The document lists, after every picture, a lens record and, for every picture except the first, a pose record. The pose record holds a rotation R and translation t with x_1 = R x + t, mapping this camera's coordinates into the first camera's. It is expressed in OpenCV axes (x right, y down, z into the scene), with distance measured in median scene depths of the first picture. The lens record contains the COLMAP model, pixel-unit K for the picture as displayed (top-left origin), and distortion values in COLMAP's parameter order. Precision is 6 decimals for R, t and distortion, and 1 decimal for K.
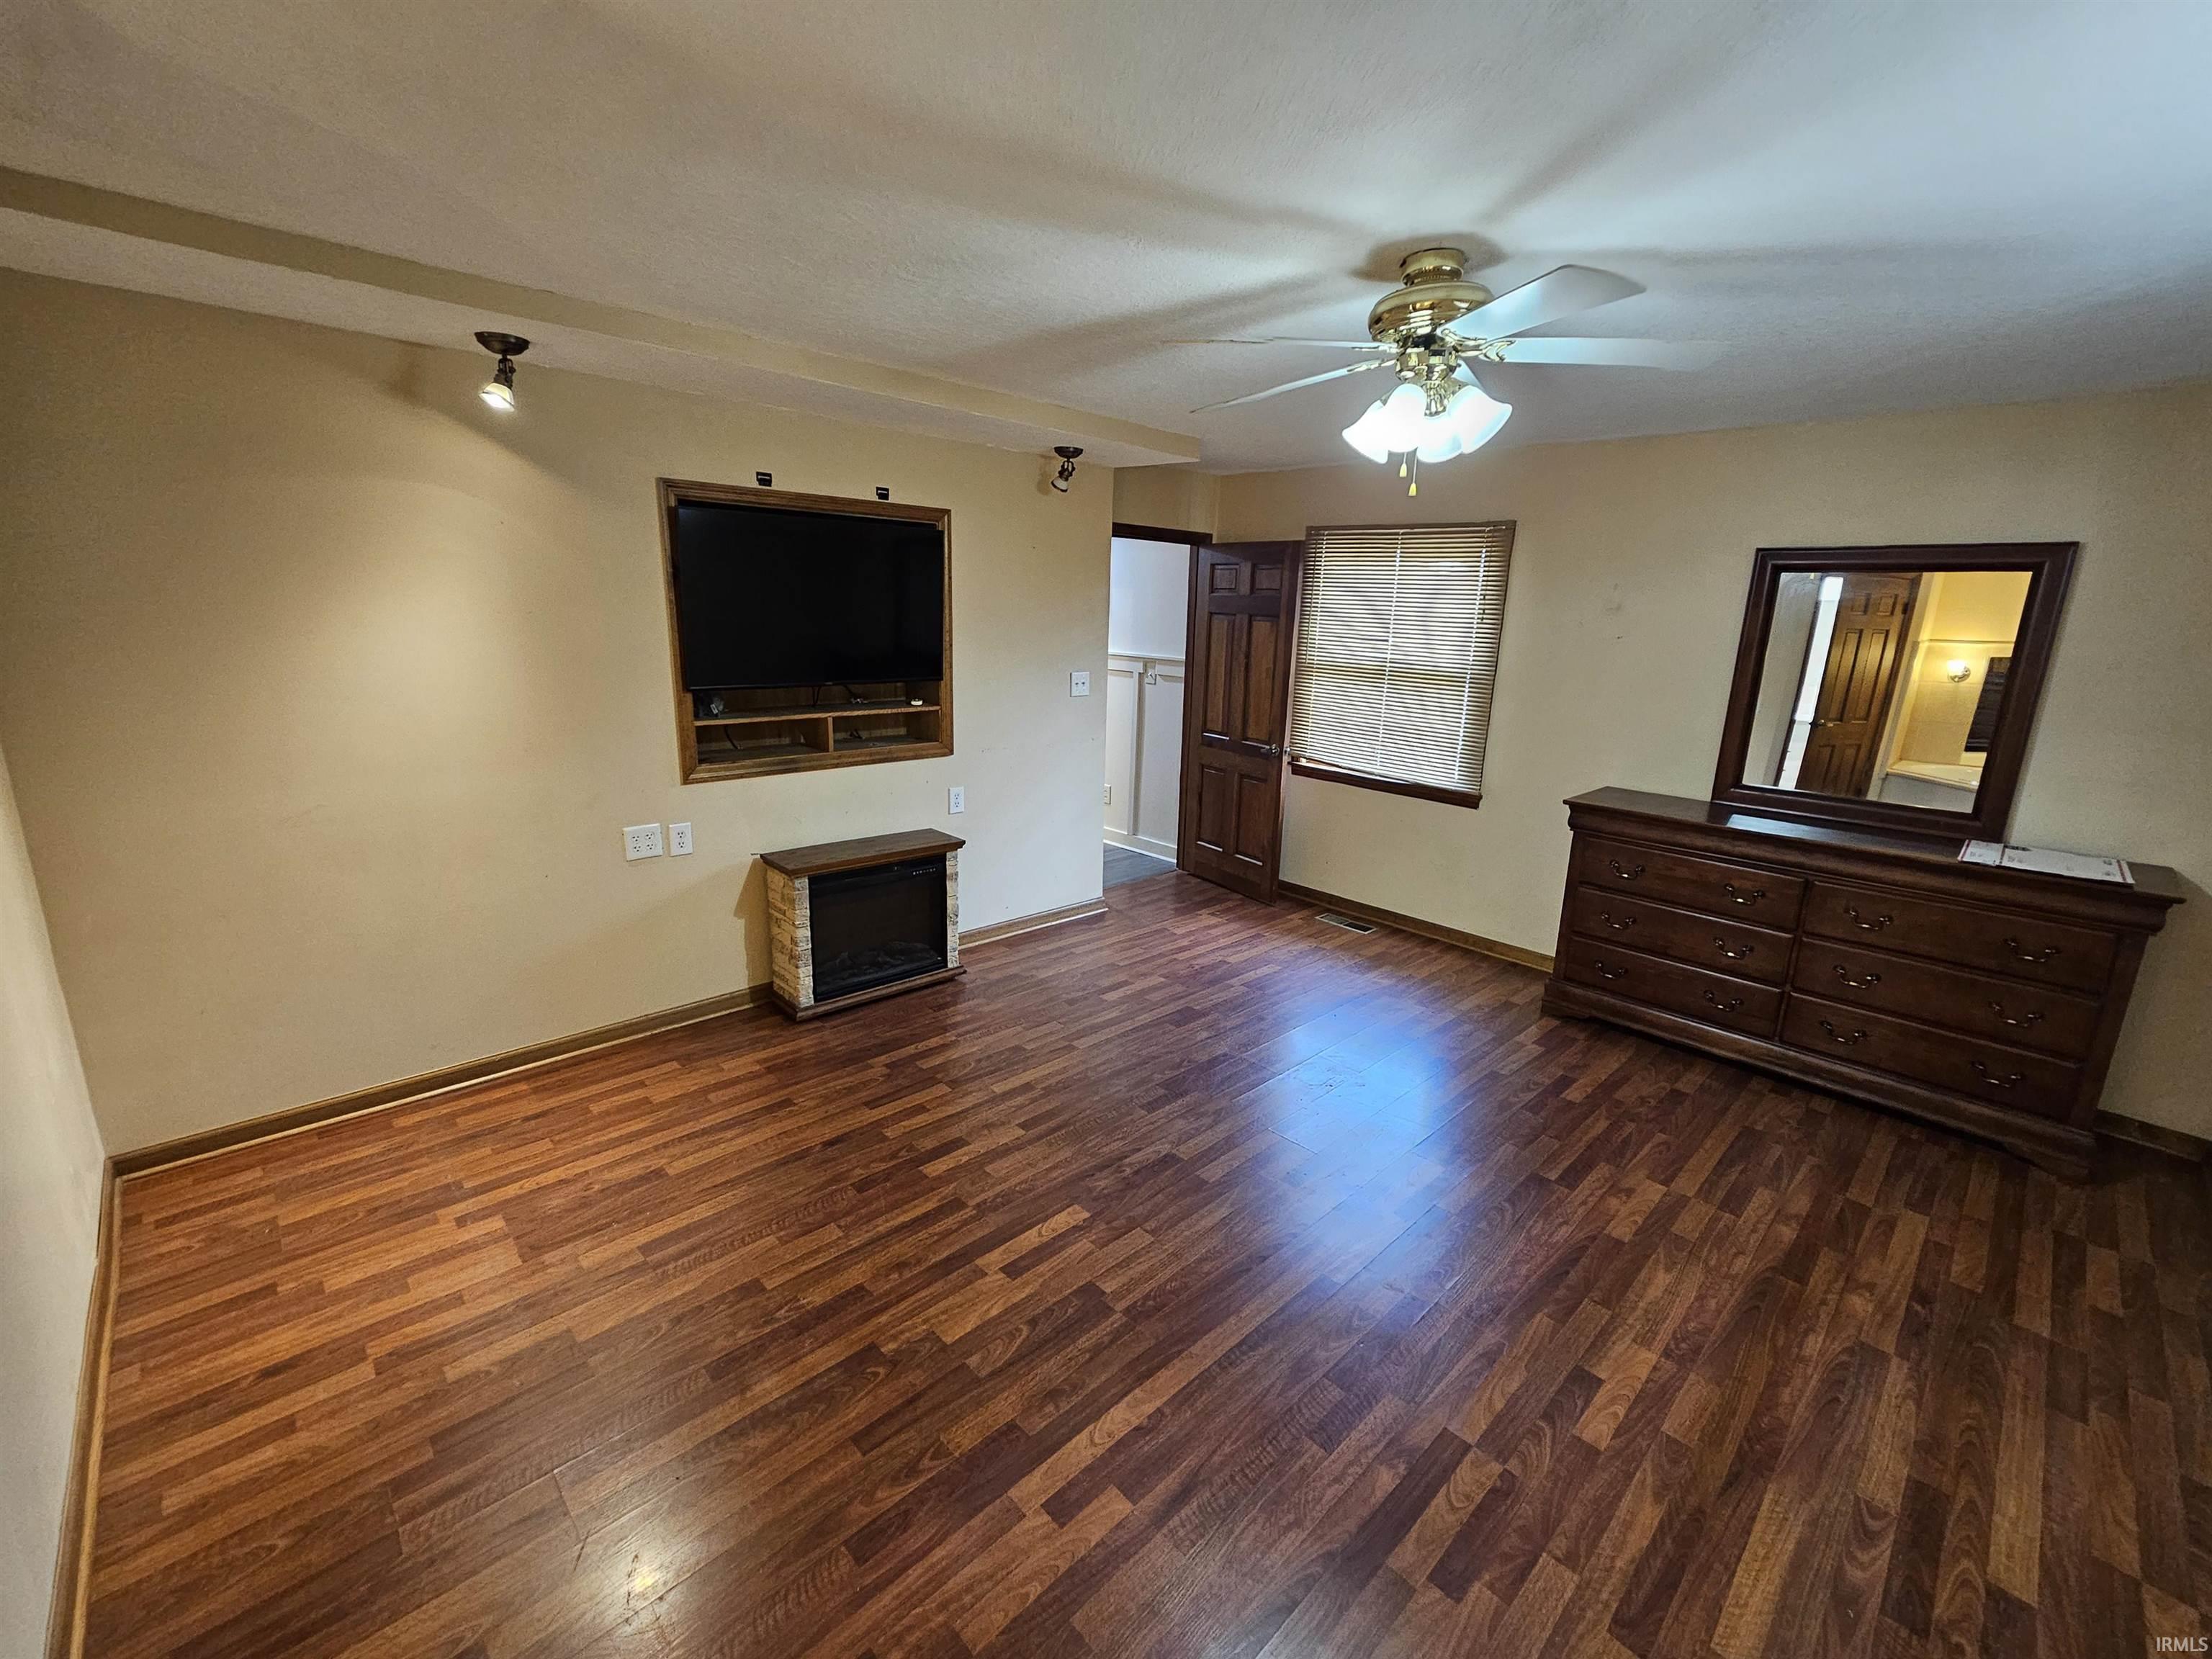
lens RADIAL K [[913.0, 0, 1115.4], [0, 913.0, 831.4], [0, 0, 1]] dist [0.004579, -0.001138]
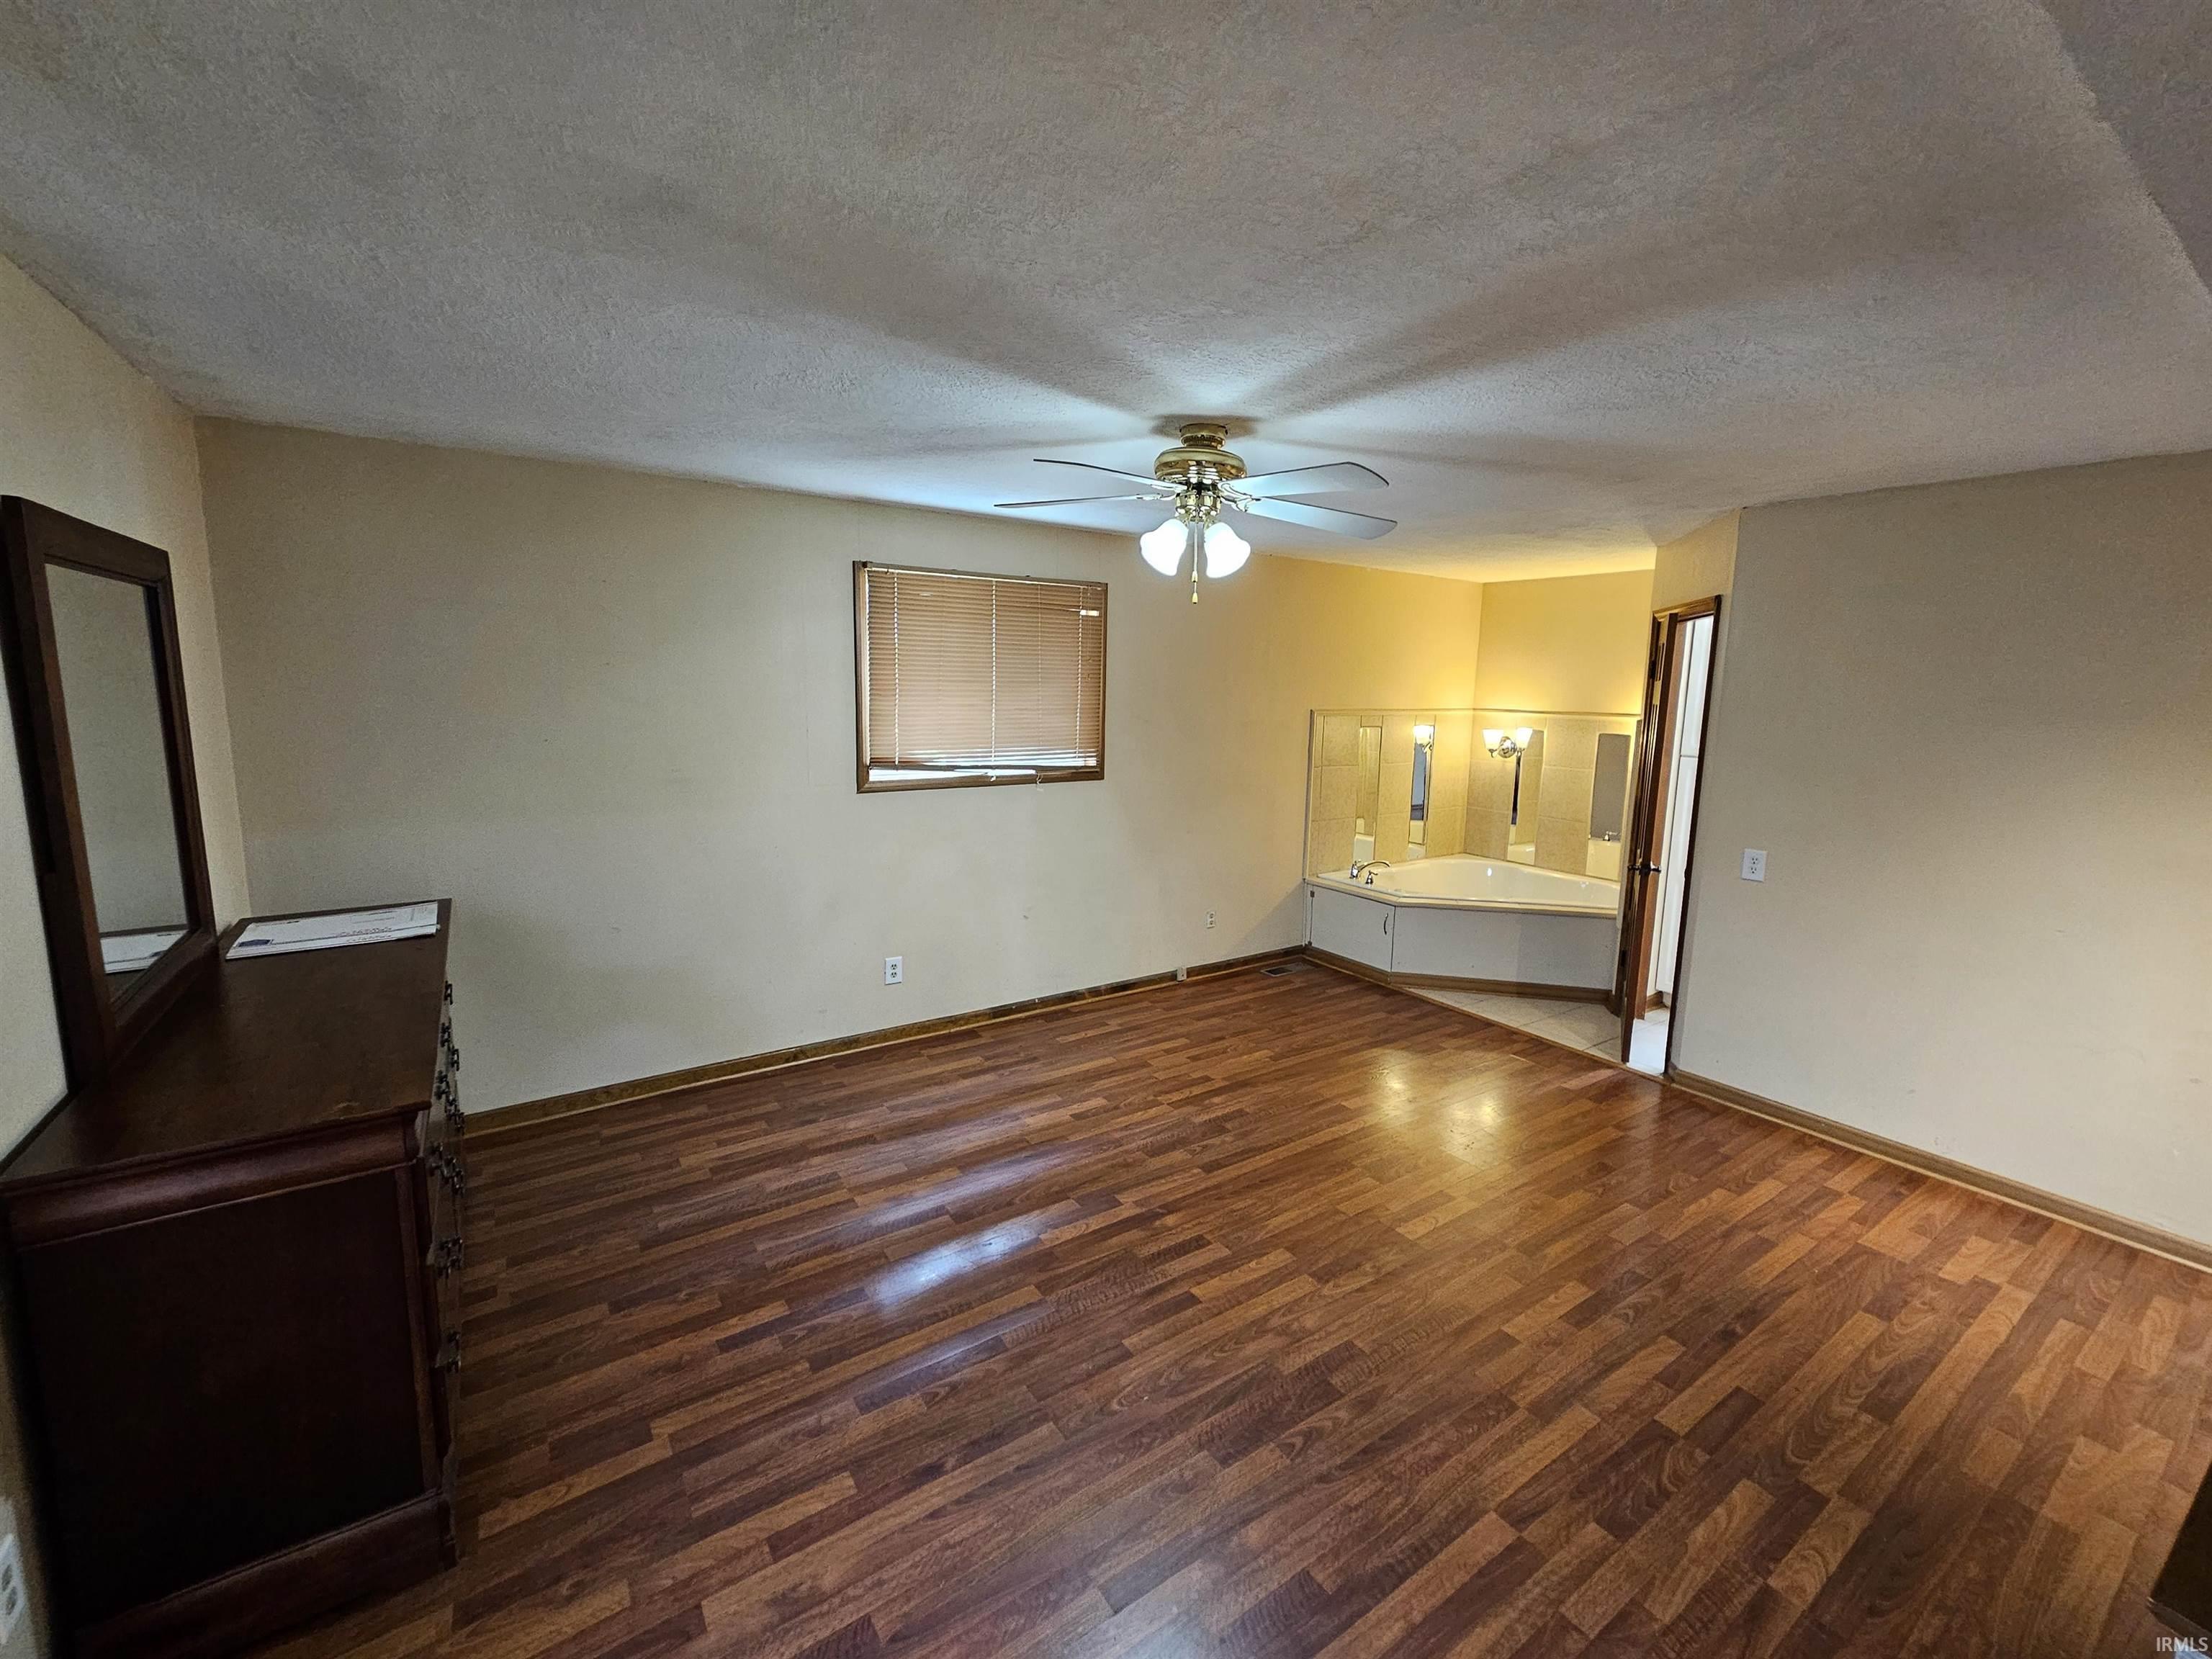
lens RADIAL K [[913.0, 0, 1103.7], [0, 913.0, 815.2], [0, 0, 1]] dist [0.004579, -0.001138]
pose [[-0.983259, -0.074974, 0.166074, 0.175723], [-0.006012, 0.924280, 0.381668, -0.475645], [-0.182114, 0.374280, -0.909258, 1.876953]]
